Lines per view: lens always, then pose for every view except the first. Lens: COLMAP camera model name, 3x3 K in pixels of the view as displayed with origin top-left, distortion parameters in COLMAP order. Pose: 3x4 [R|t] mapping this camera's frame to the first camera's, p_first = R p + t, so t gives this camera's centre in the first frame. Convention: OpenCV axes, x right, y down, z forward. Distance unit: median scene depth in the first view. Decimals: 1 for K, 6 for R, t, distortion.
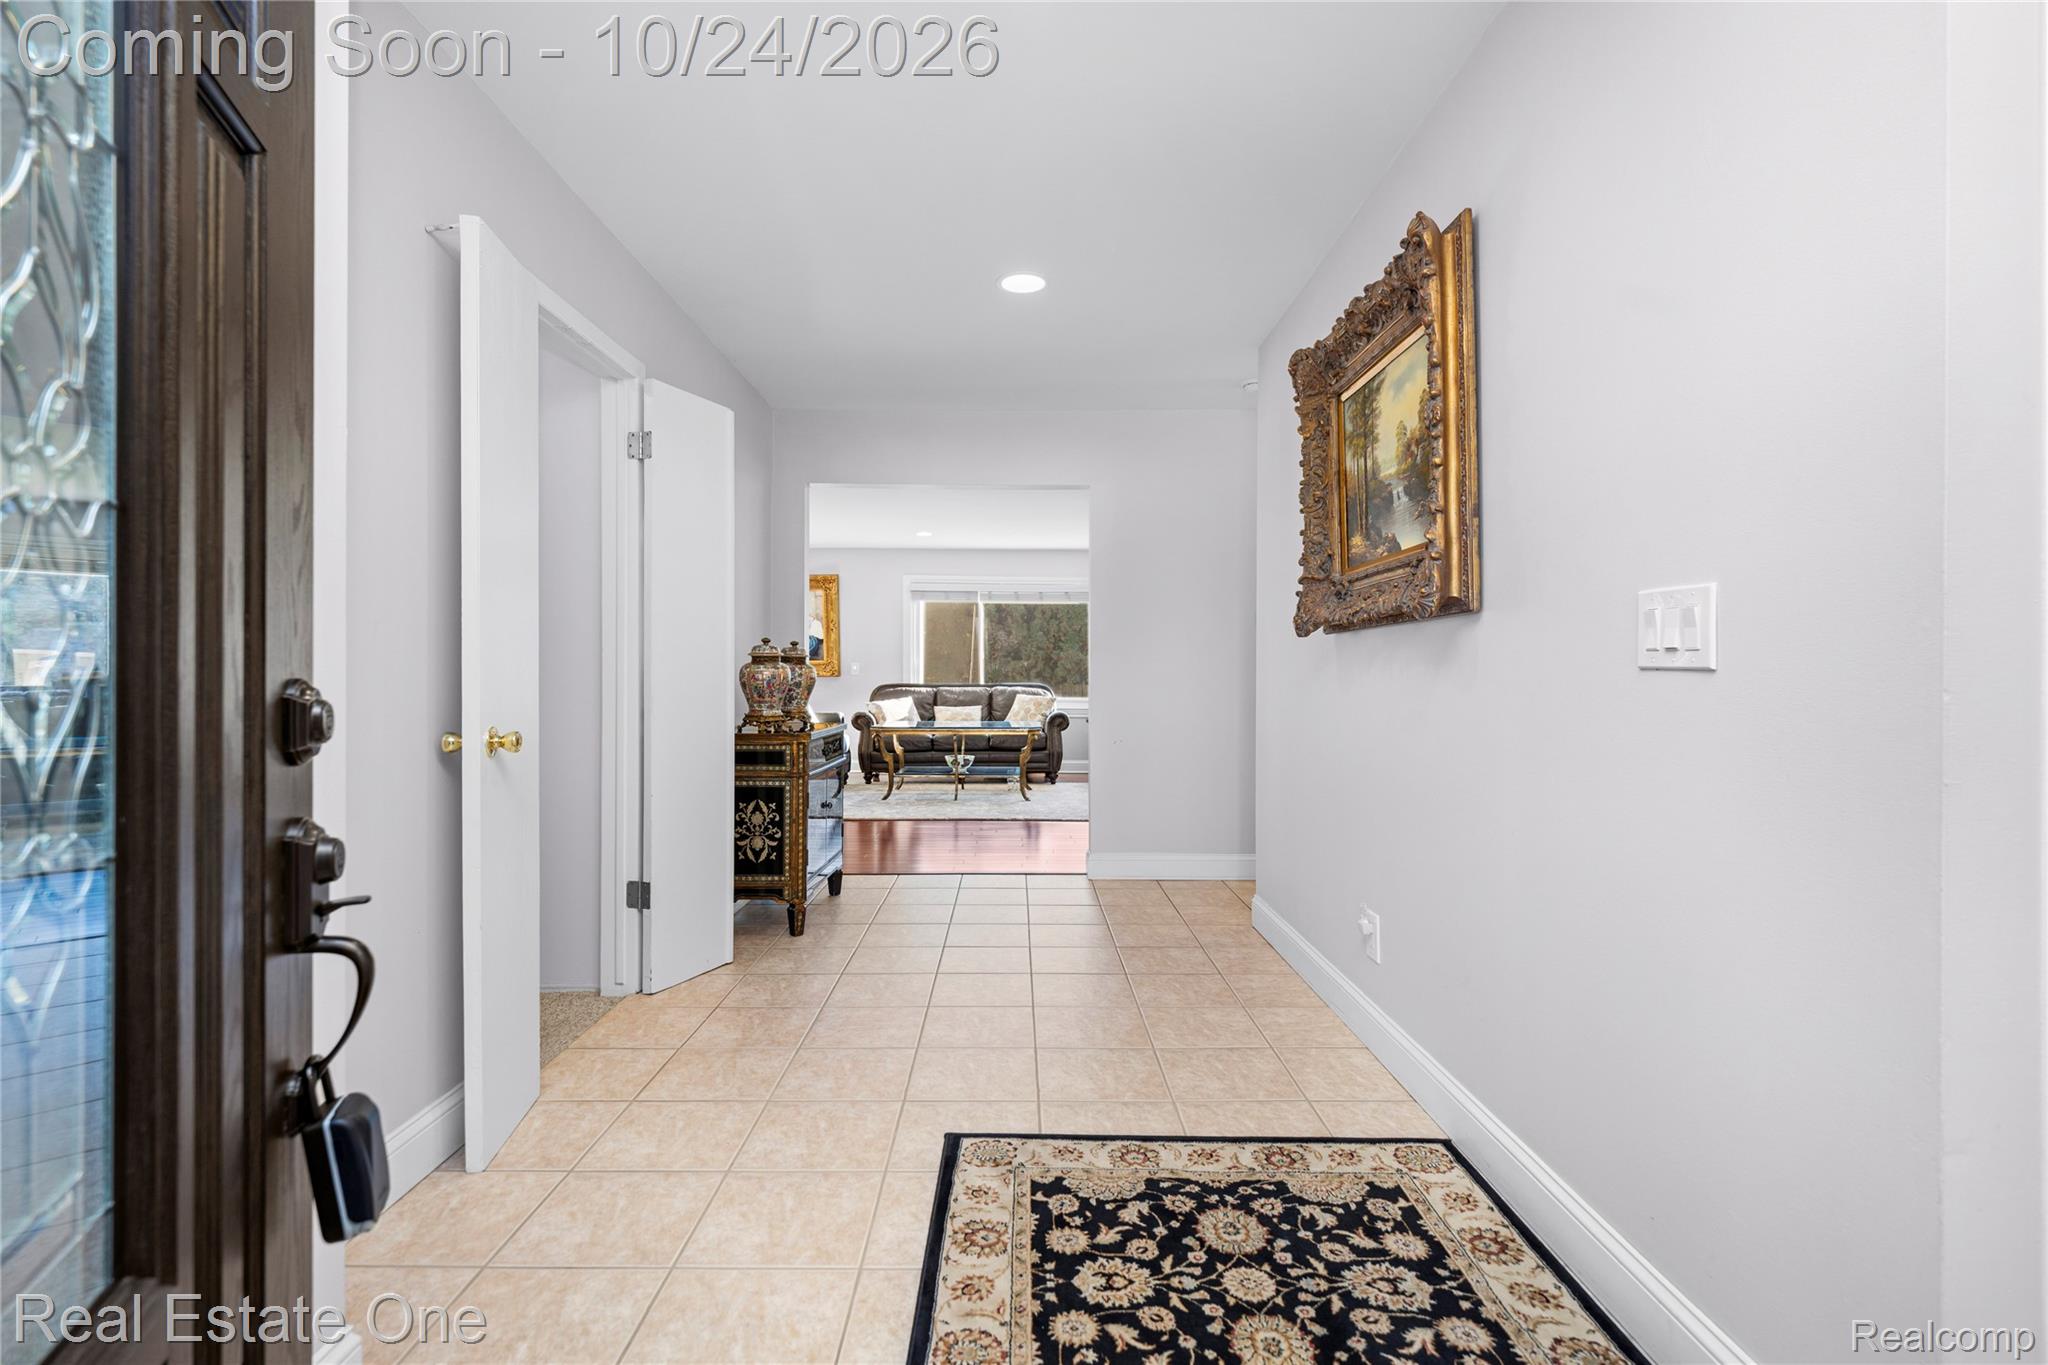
lens RADIAL K [[944.6, 0, 1024.0], [0, 944.6, 682.5], [0, 0, 1]] dist [0.000177, -0.000002]
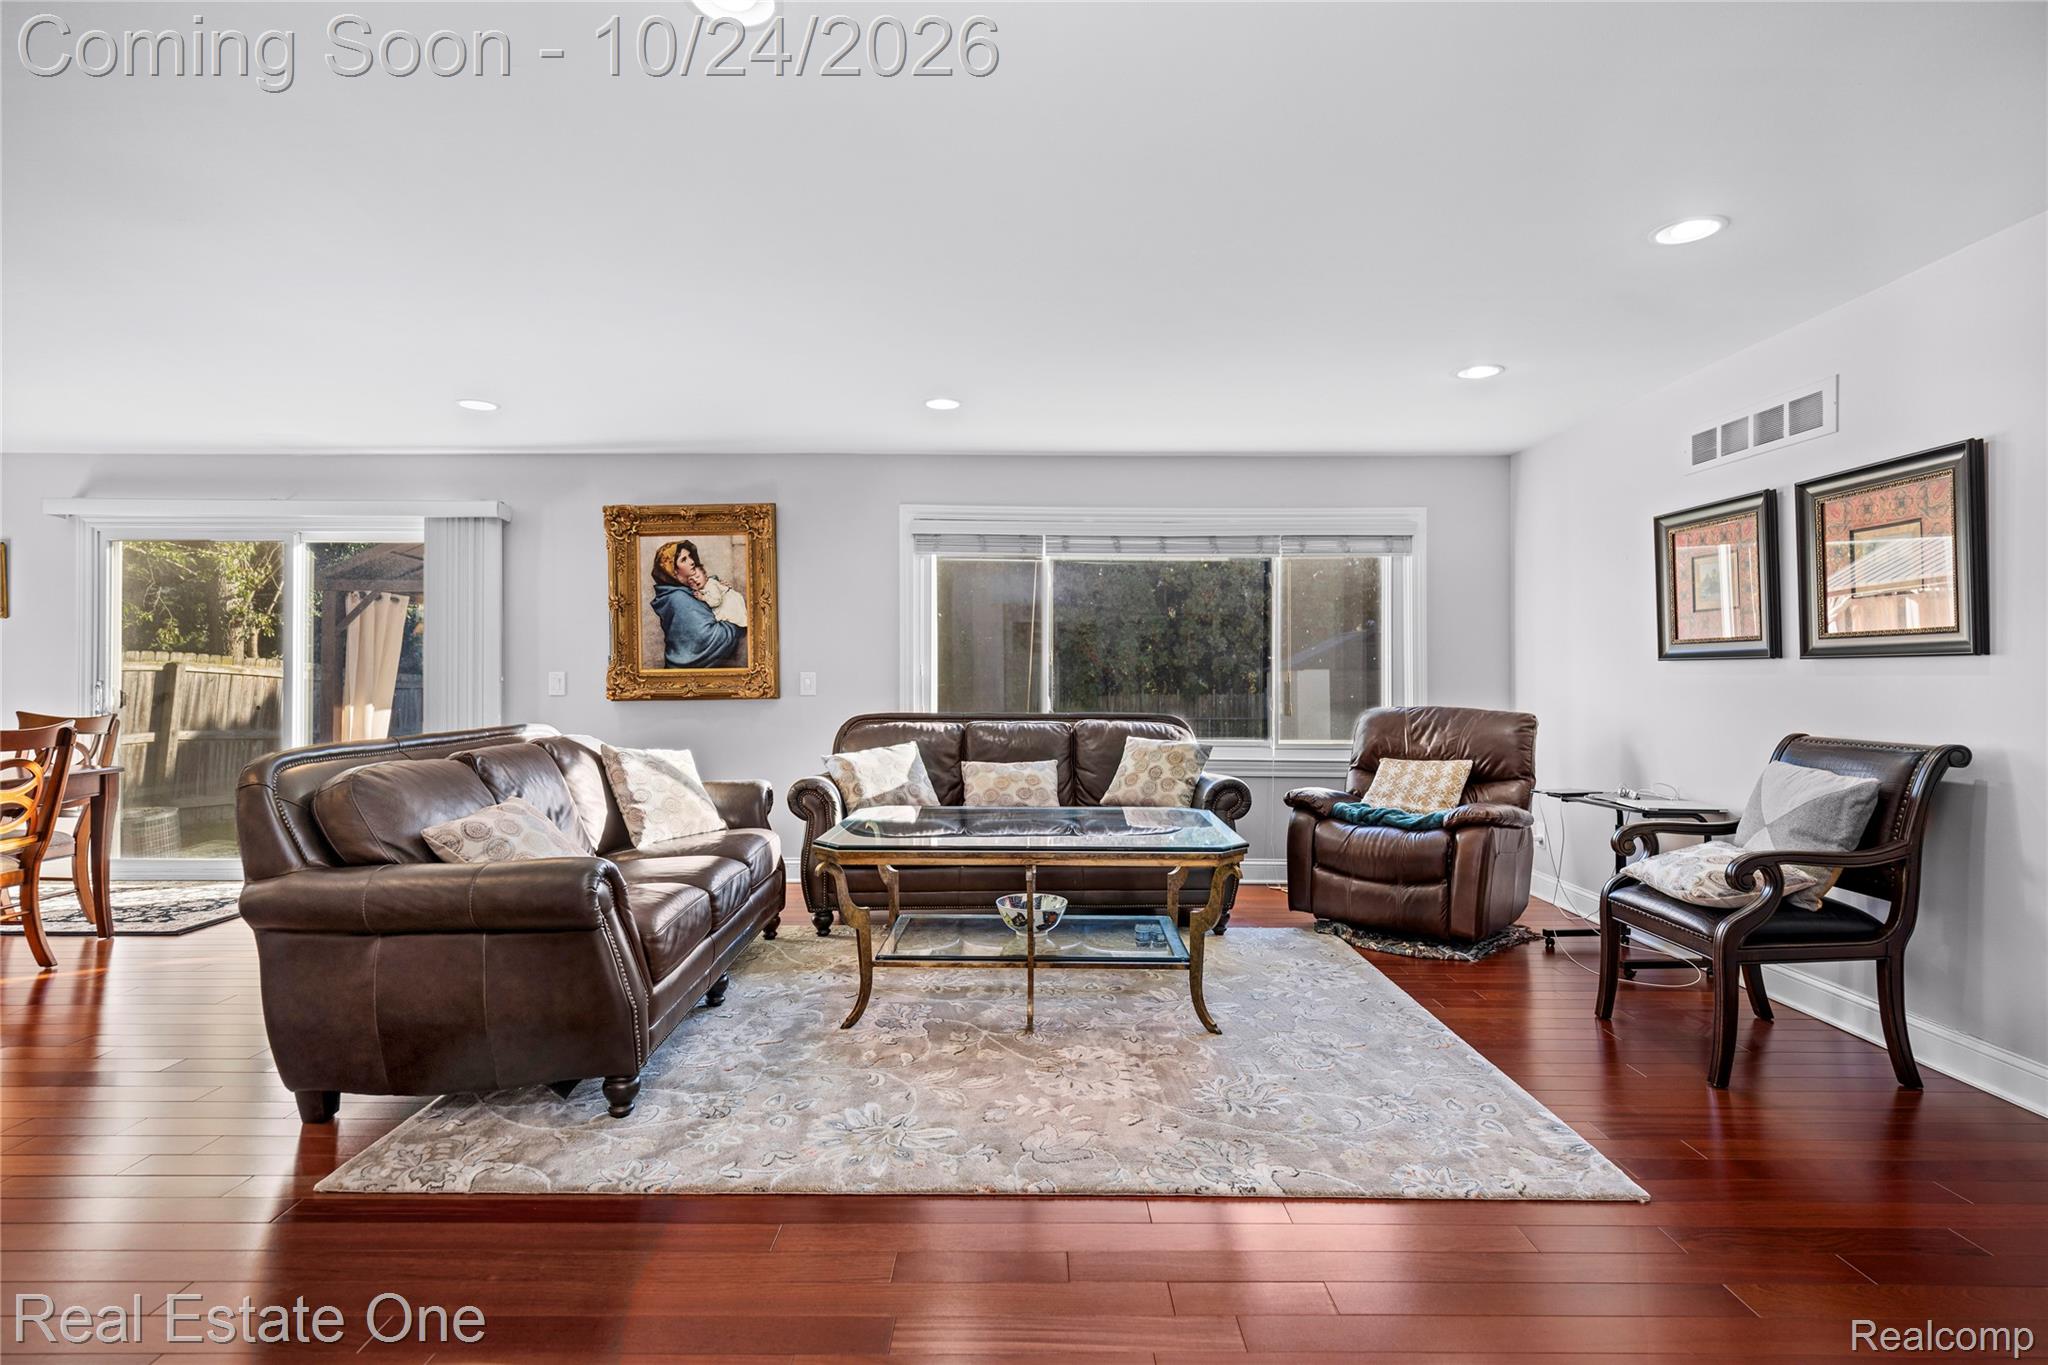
lens RADIAL K [[1009.9, 0, 1026.3], [0, 1009.9, 666.4], [0, 0, 1]] dist [-0.000142, -0.001049]
pose [[0.999991, -0.002972, -0.002891, -0.059022], [0.002932, 0.999899, -0.013921, -0.016903], [0.002932, 0.013912, 0.999899, 0.468869]]
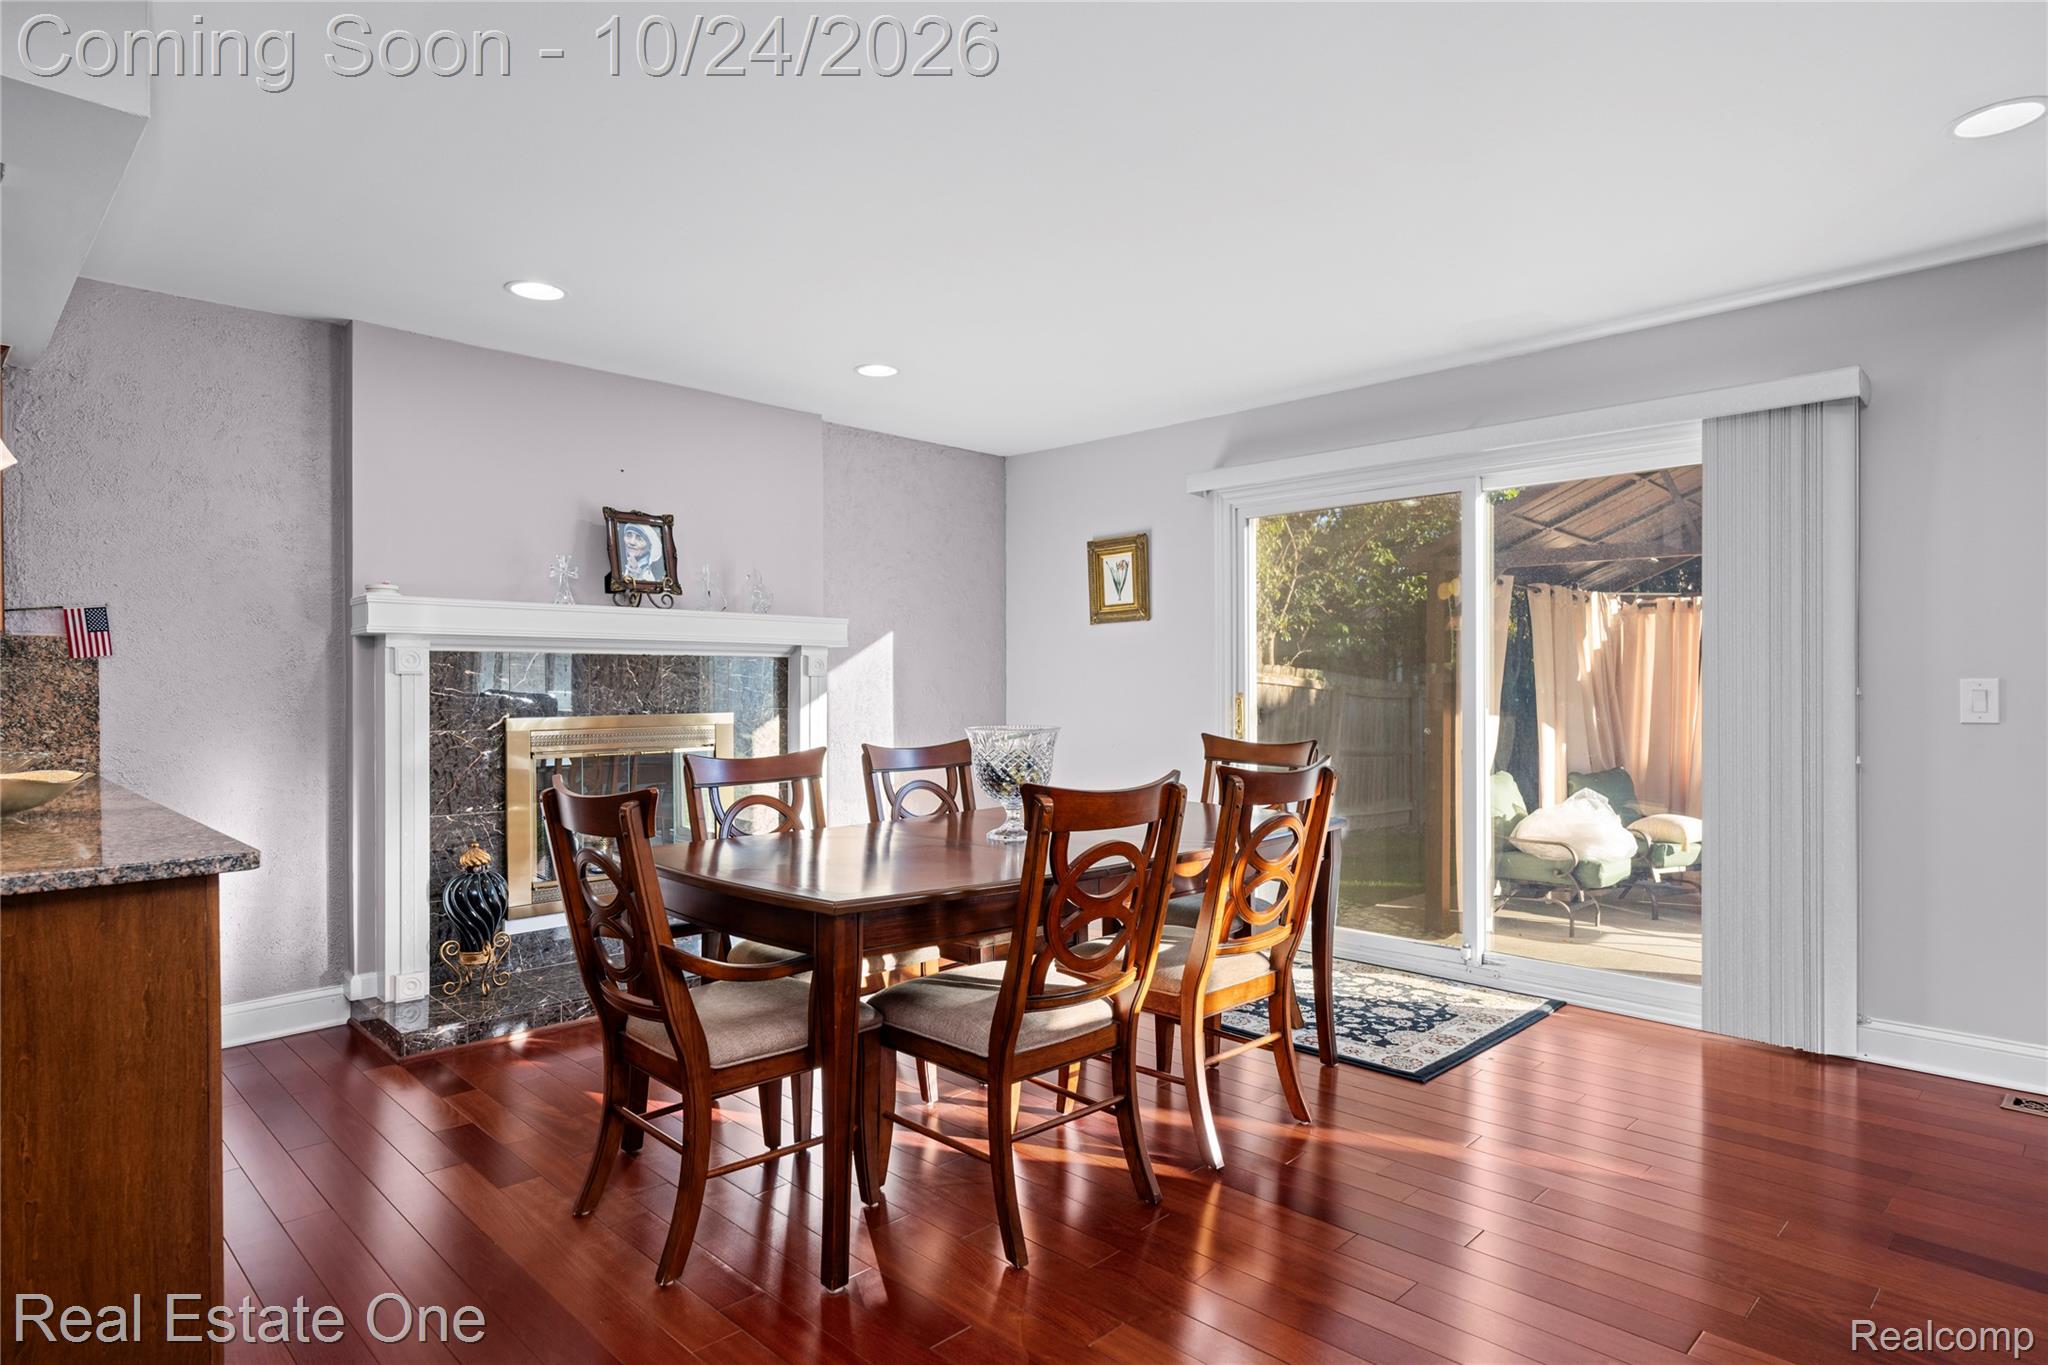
lens RADIAL K [[1122.0, 0, 1022.0], [0, 1122.0, 688.7], [0, 0, 1]] dist [0.000822, -0.001165]
pose [[0.706235, -0.002005, -0.707975, -0.306459], [0.001698, 0.999998, -0.001139, -0.019836], [0.707976, -0.000398, 0.706237, 0.614296]]
